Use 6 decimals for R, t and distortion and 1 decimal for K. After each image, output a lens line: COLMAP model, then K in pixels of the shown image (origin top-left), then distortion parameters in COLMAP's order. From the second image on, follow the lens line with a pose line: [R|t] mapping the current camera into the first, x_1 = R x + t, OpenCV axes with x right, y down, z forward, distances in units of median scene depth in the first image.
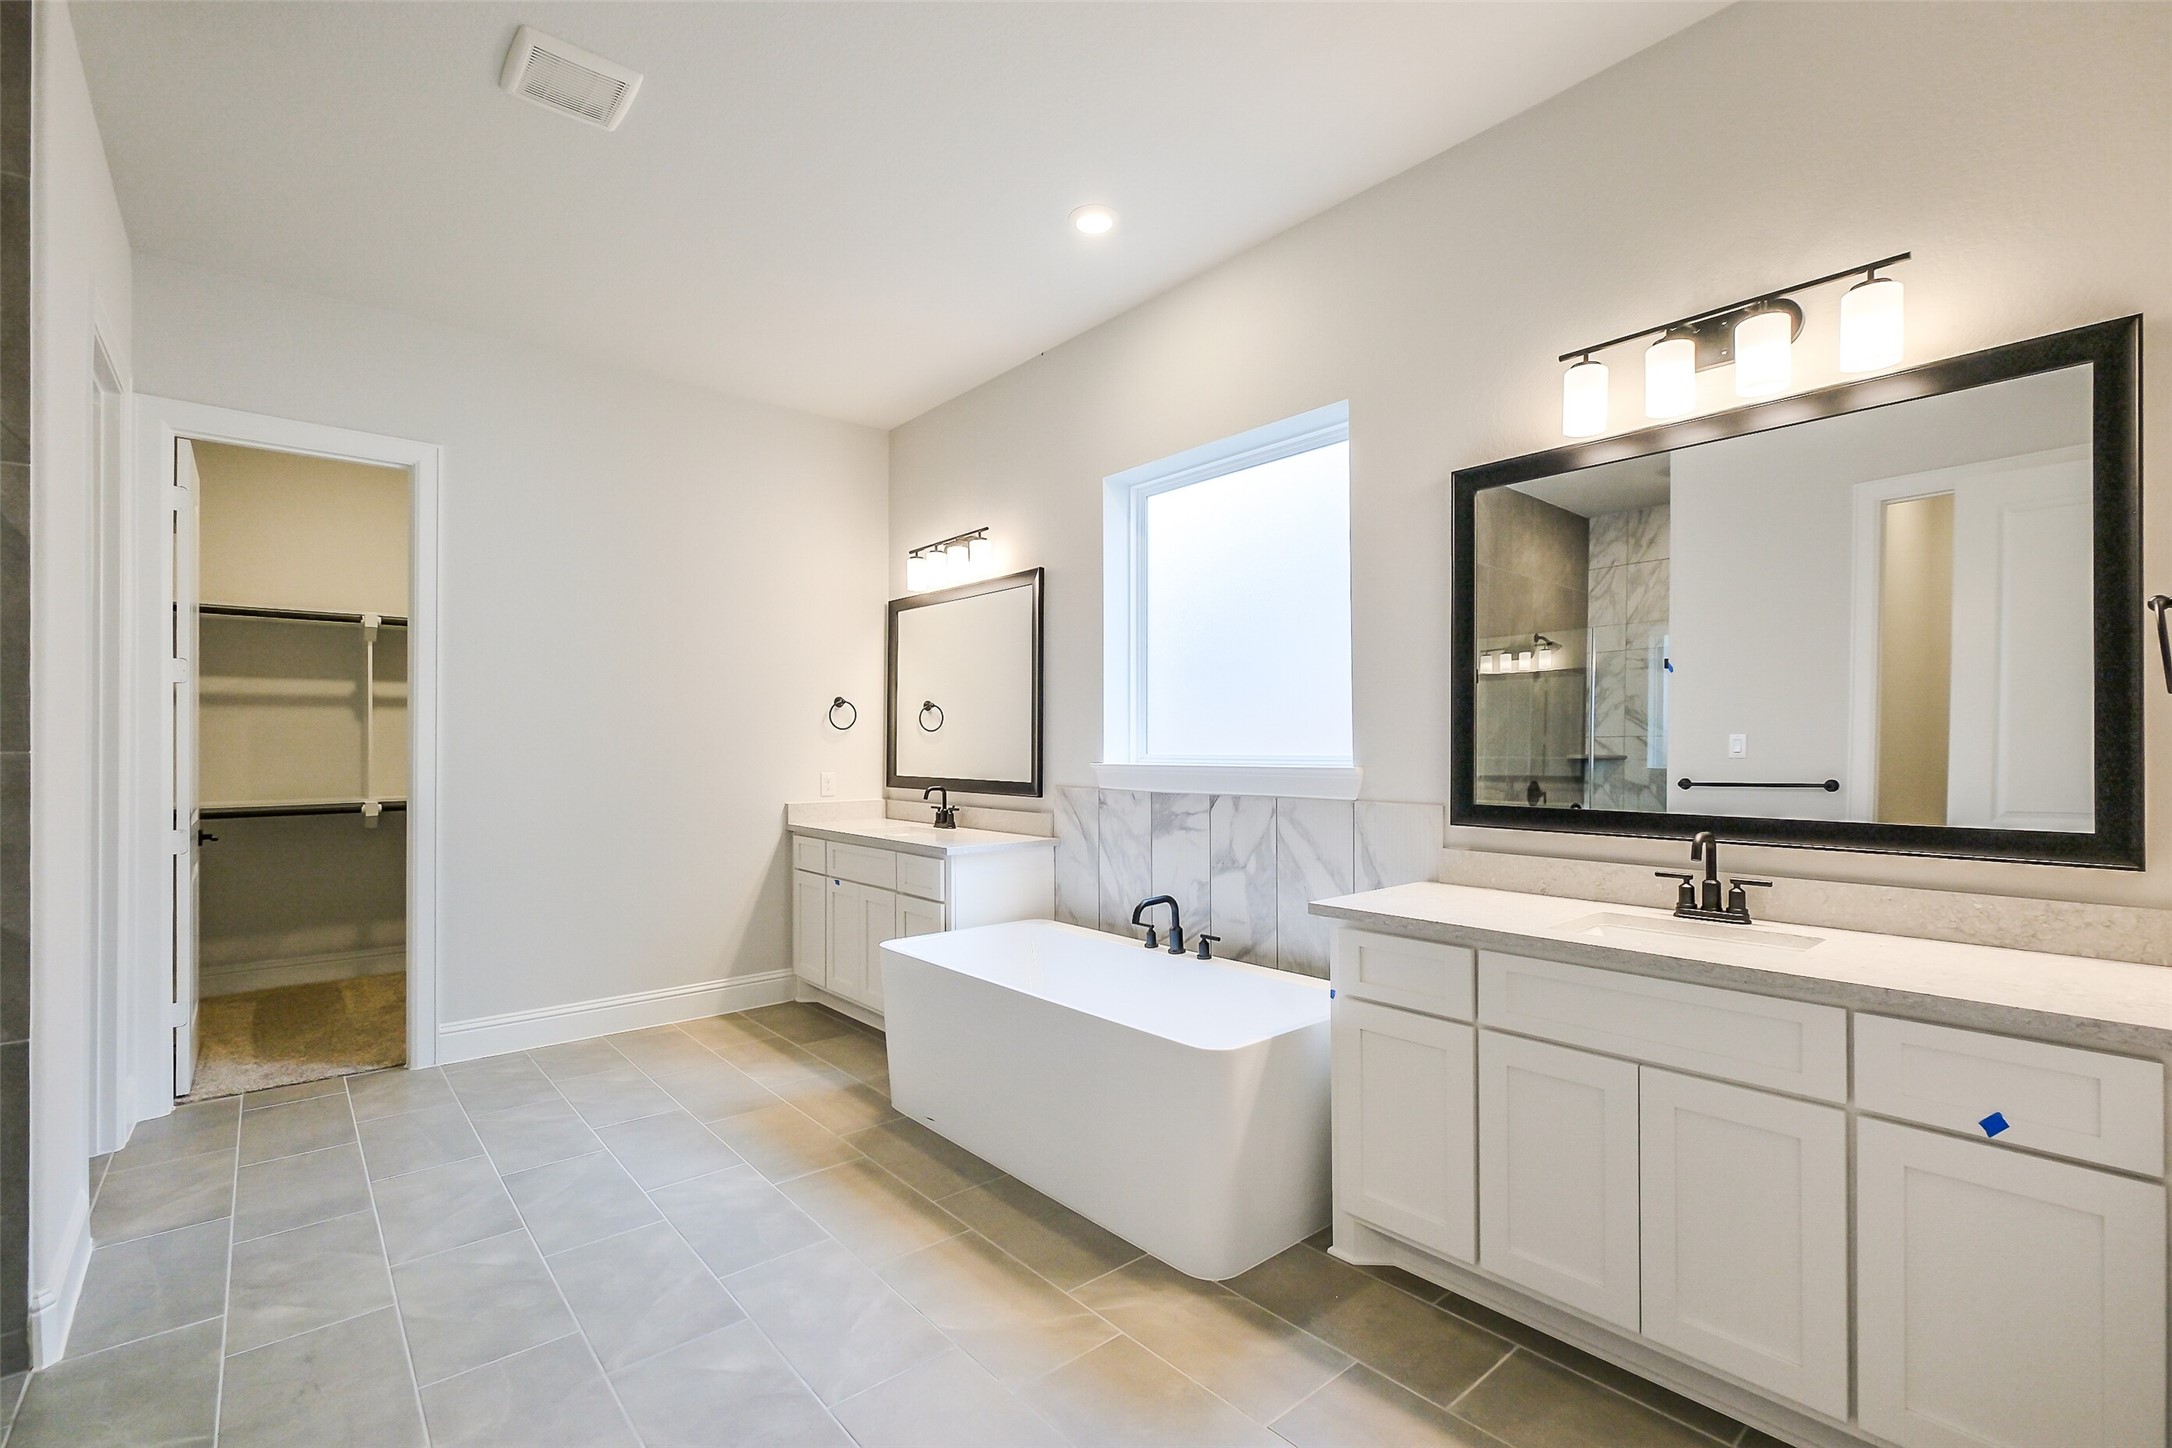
lens RADIAL K [[953.7, 0, 1095.1], [0, 953.7, 733.1], [0, 0, 1]] dist [-0.000025, 0.000286]
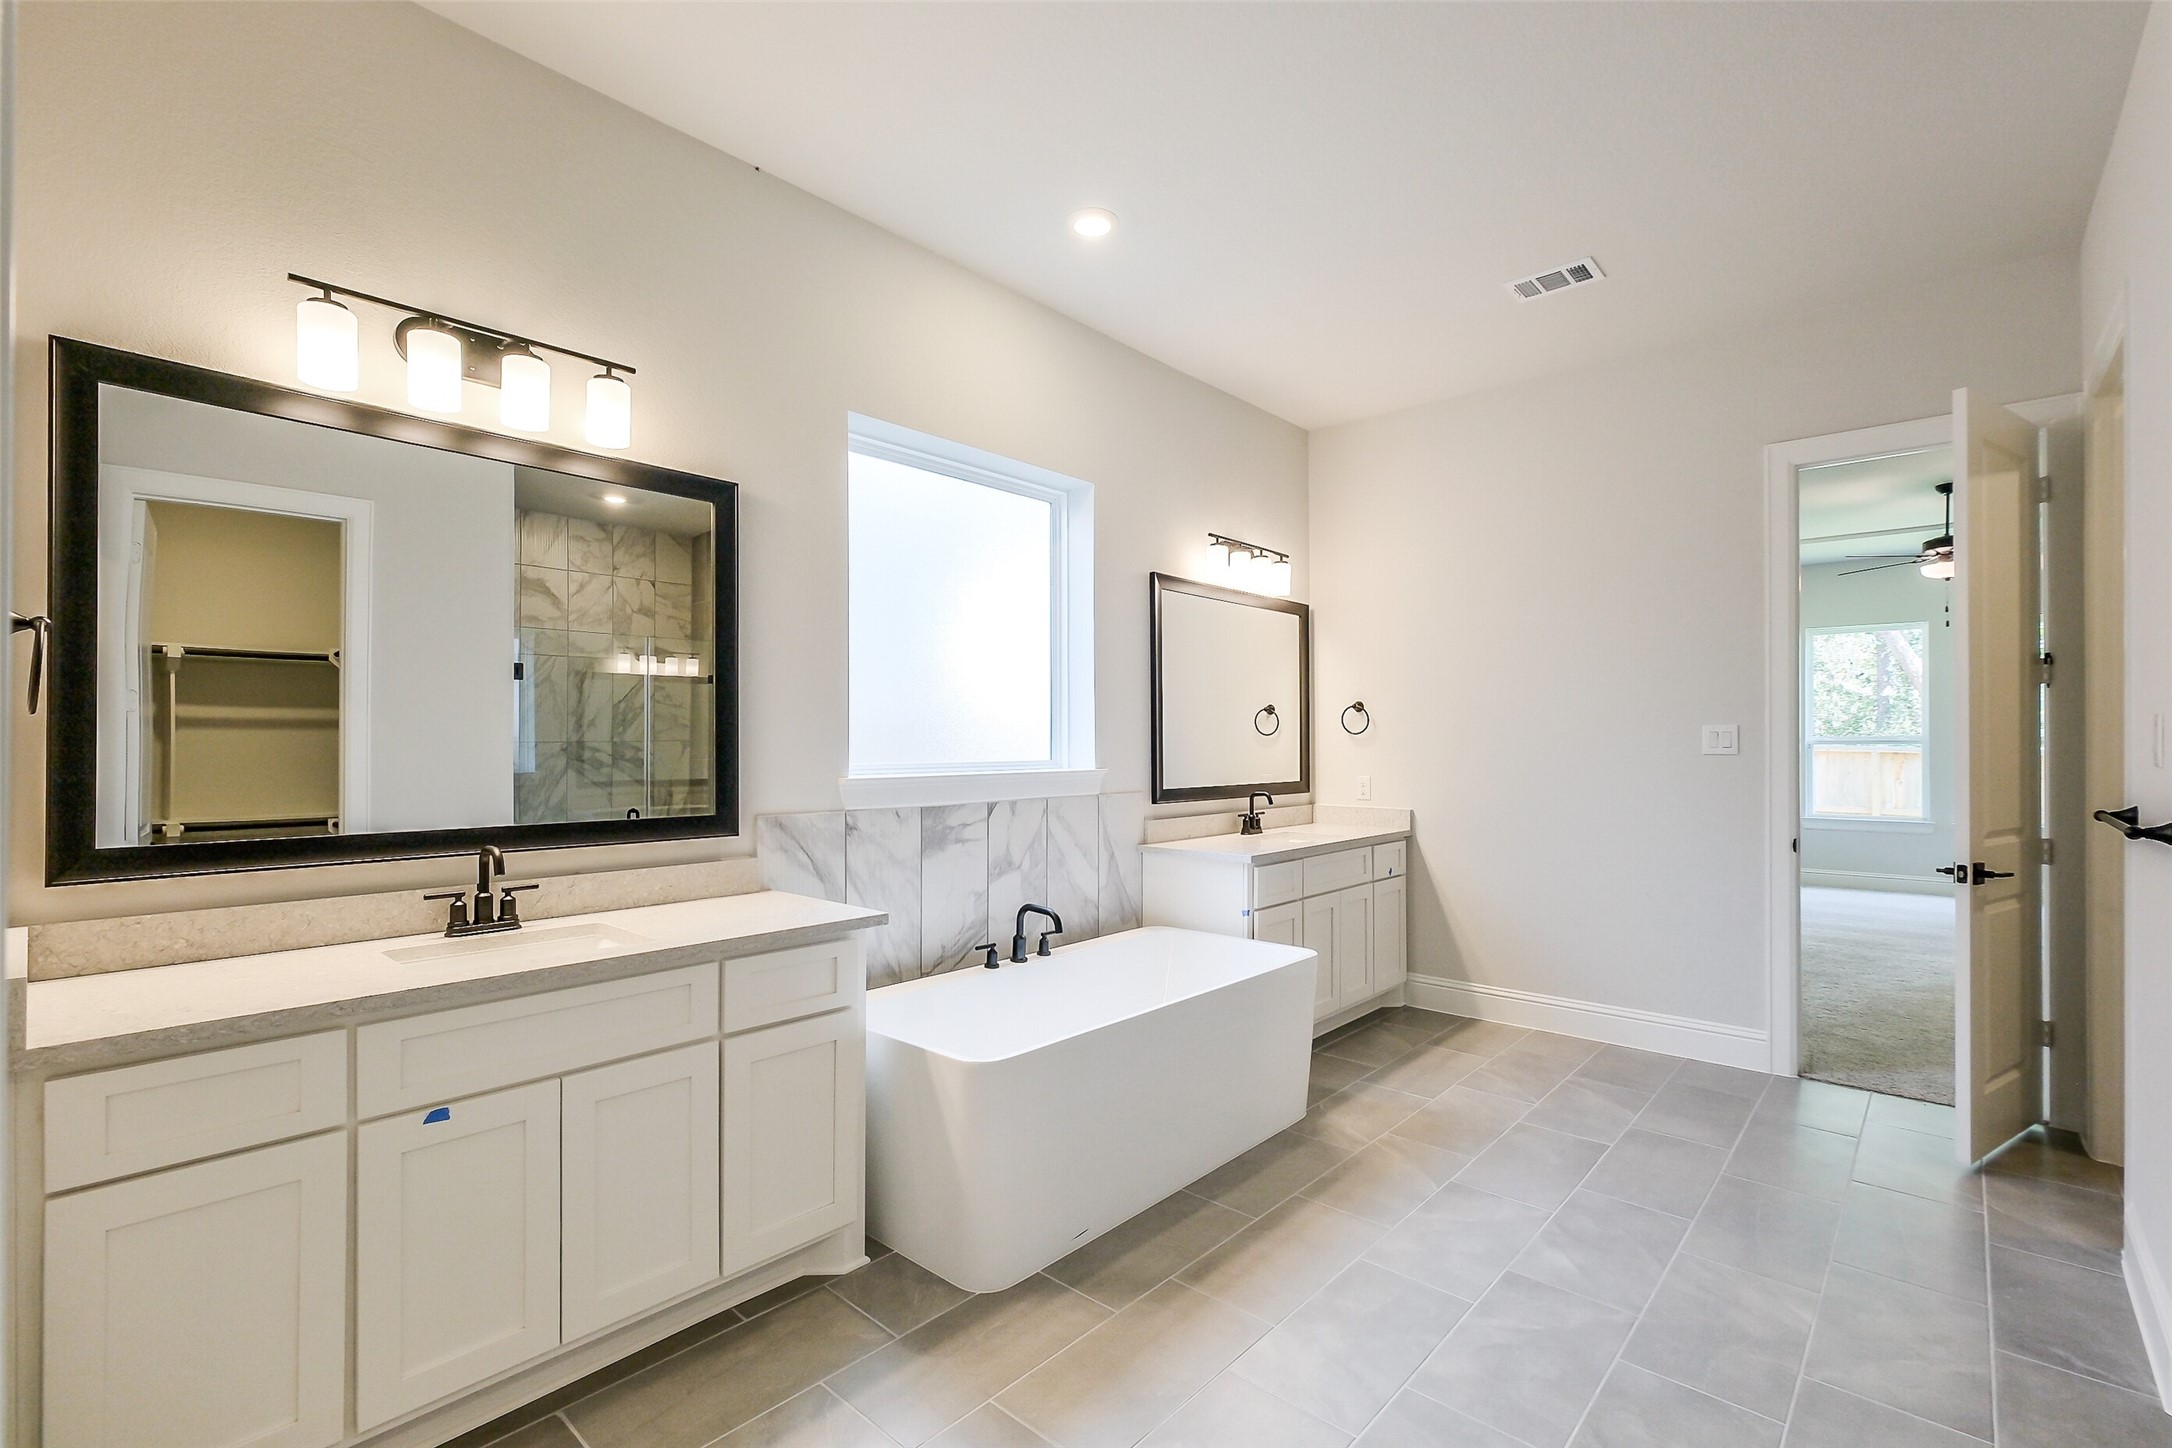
lens RADIAL K [[953.7, 0, 1095.1], [0, 953.7, 733.1], [0, 0, 1]] dist [-0.000025, 0.000286]
pose [[-0.117558, 0.020760, 0.992849, -0.879747], [-0.003111, 0.999769, -0.021273, 0.012819], [-0.993061, -0.005590, -0.117466, 0.999080]]
